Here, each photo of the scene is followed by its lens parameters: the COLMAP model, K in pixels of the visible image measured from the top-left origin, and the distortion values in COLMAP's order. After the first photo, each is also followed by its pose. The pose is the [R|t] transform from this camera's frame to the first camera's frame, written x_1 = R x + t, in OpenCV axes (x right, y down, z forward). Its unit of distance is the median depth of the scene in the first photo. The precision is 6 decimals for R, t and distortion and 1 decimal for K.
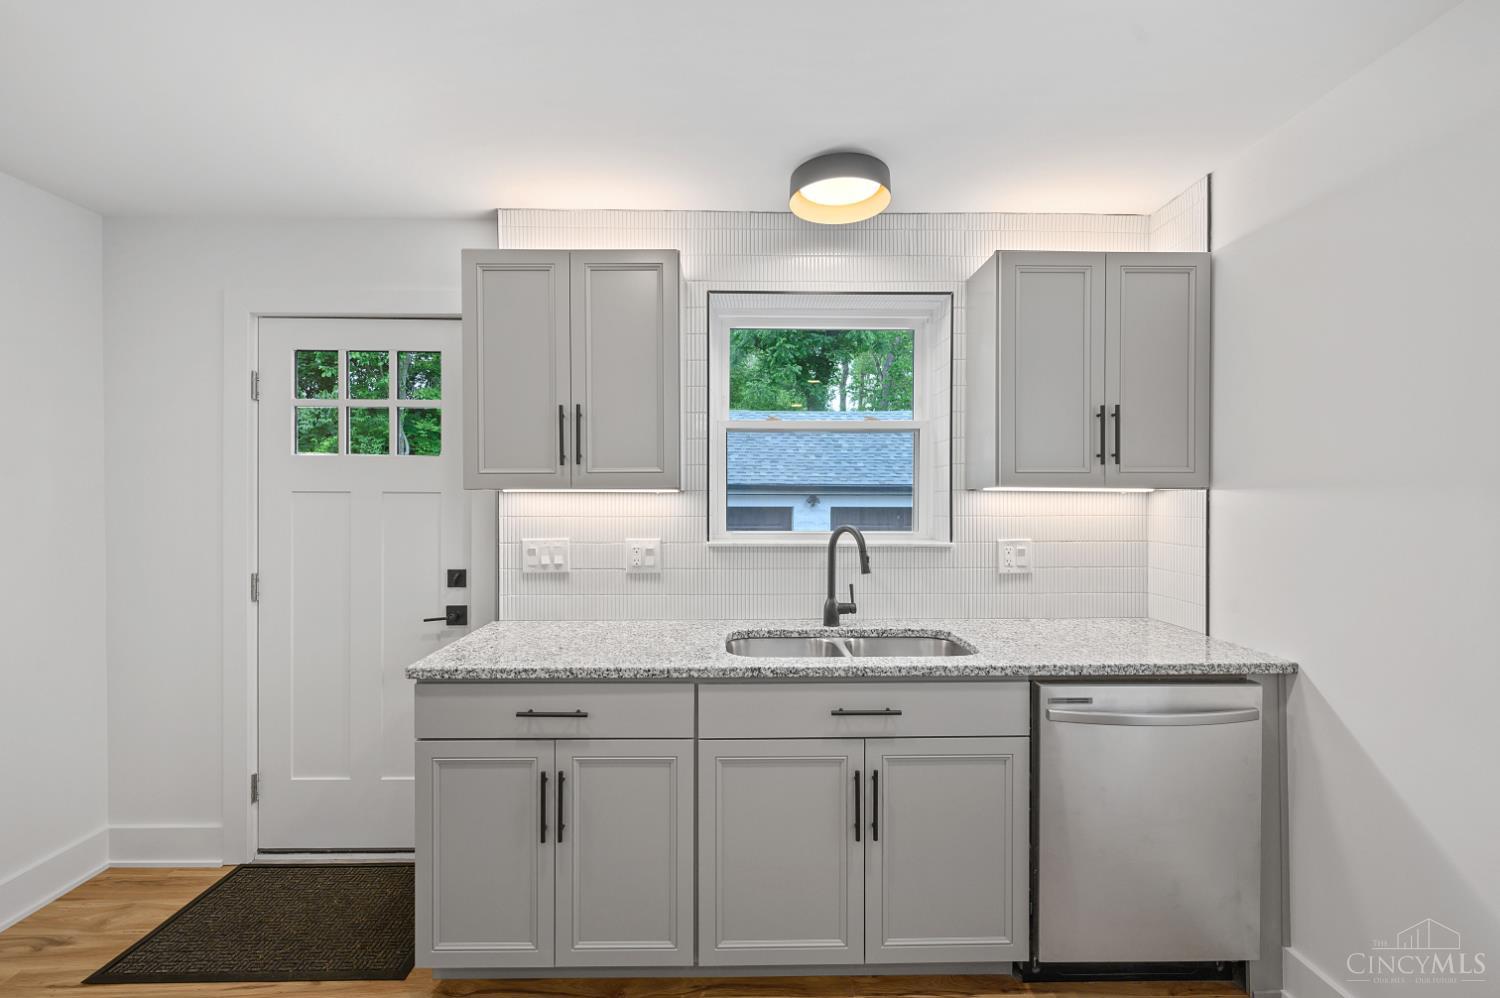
lens RADIAL K [[656.0, 0, 758.2], [0, 656.0, 492.0], [0, 0, 1]] dist [0.003169, 0.000336]
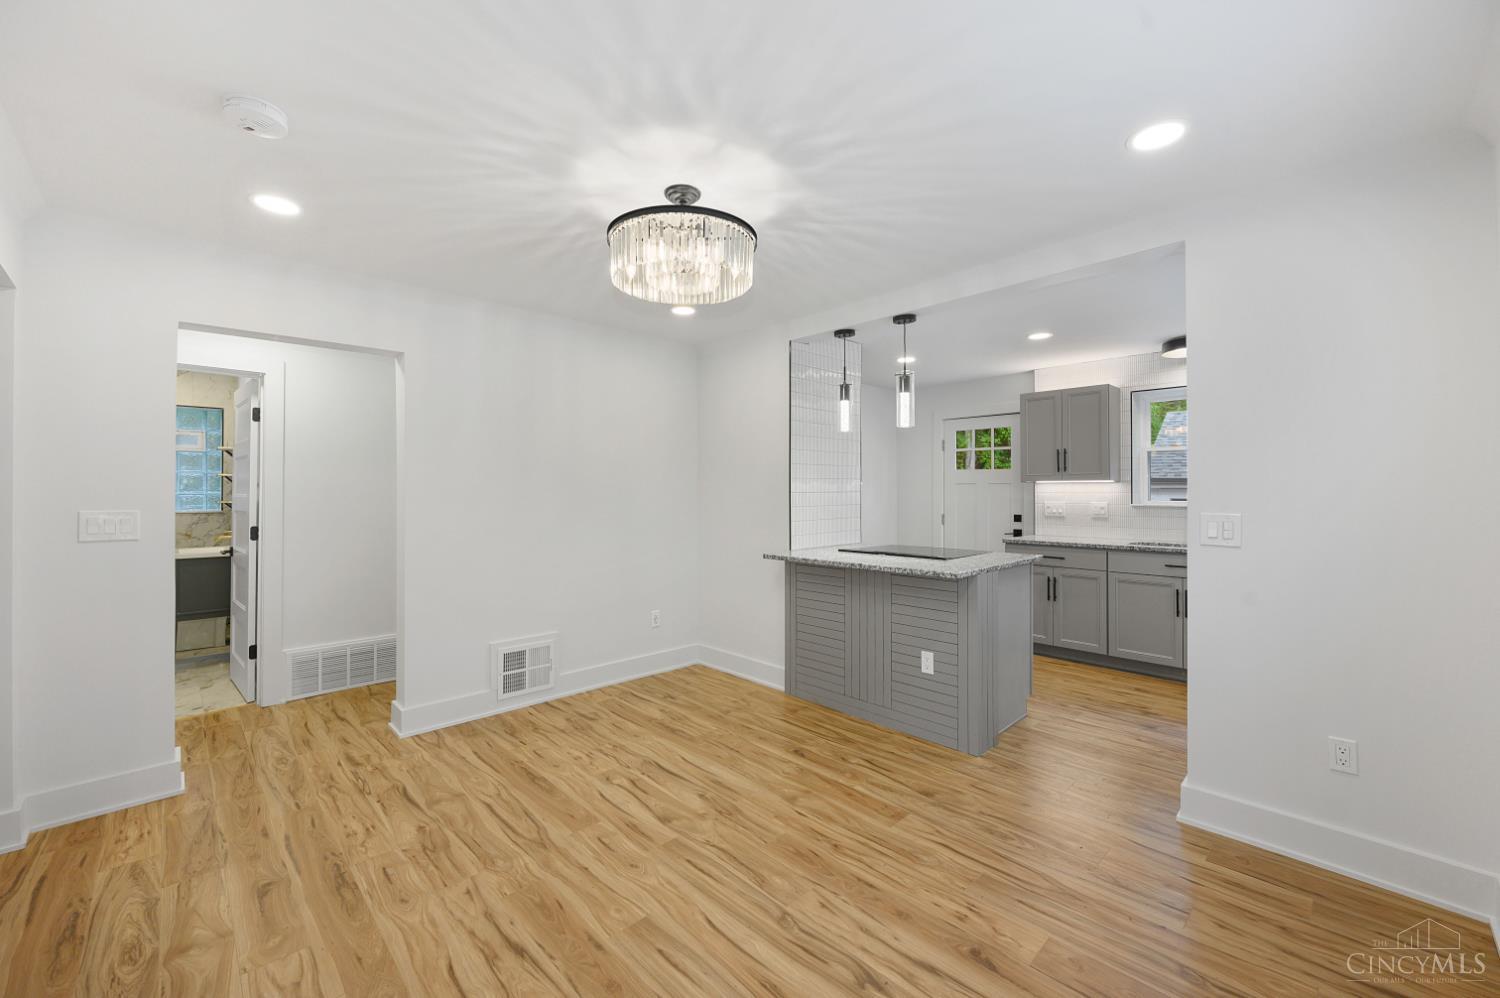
lens RADIAL K [[567.1, 0, 751.4], [0, 567.1, 495.2], [0, 0, 1]] dist [-0.000925, -0.000025]
pose [[0.652755, 0.003623, -0.757561, 0.543789], [0.002596, 0.999972, 0.007019, 0.029478], [0.757565, -0.006548, 0.652727, -1.245289]]
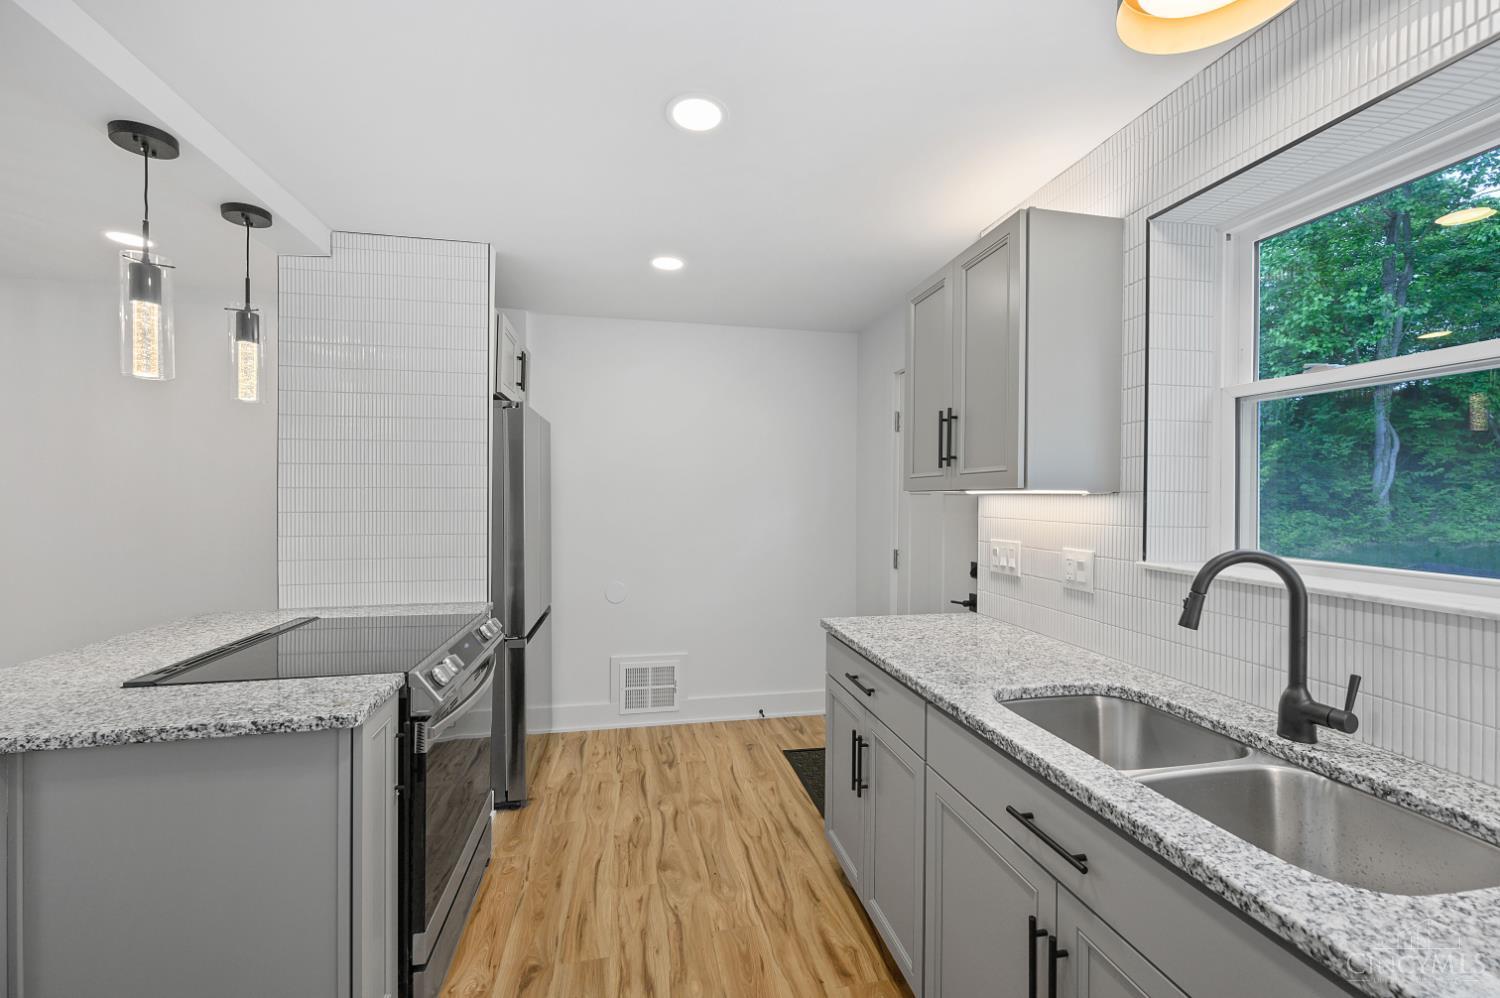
lens RADIAL K [[605.7, 0, 748.4], [0, 605.7, 493.0], [0, 0, 1]] dist [0.000329, -0.000059]
pose [[0.167256, -0.002114, -0.985911, 0.524511], [-0.004331, 0.999986, -0.002879, 0.003487], [0.985904, 0.004752, 0.167244, 0.461389]]
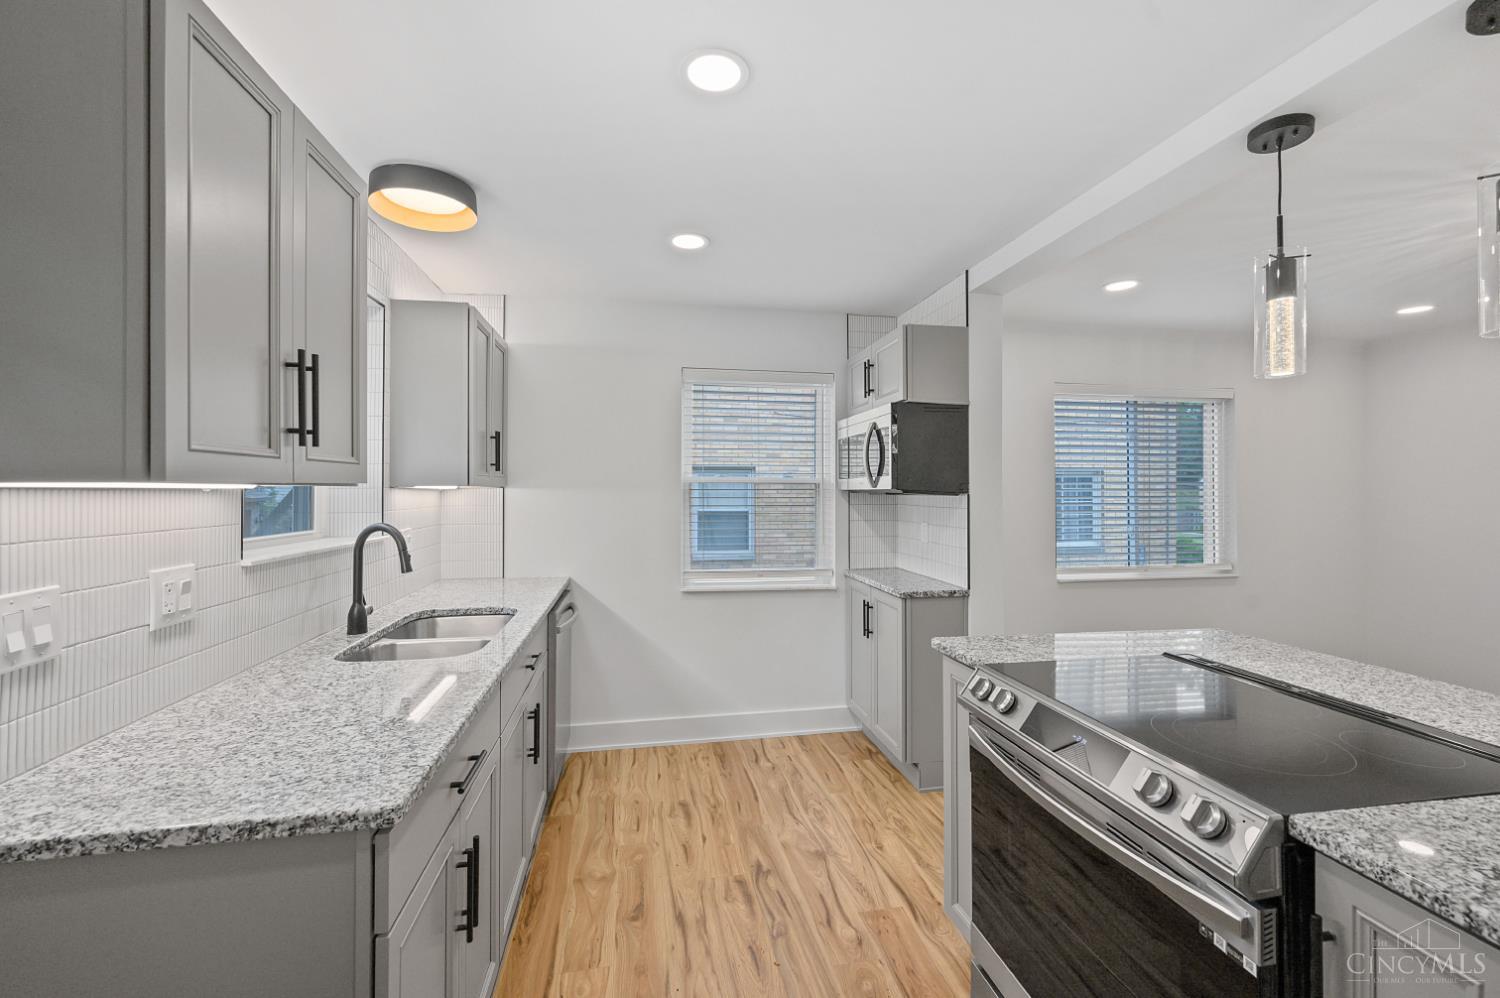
lens RADIAL K [[605.7, 0, 748.4], [0, 605.7, 493.0], [0, 0, 1]] dist [0.000329, -0.000059]
pose [[-0.153025, -0.001030, 0.988222, -0.791309], [0.000370, 0.999999, 0.001099, 0.006078], [-0.988222, 0.000534, -0.153025, 0.587491]]
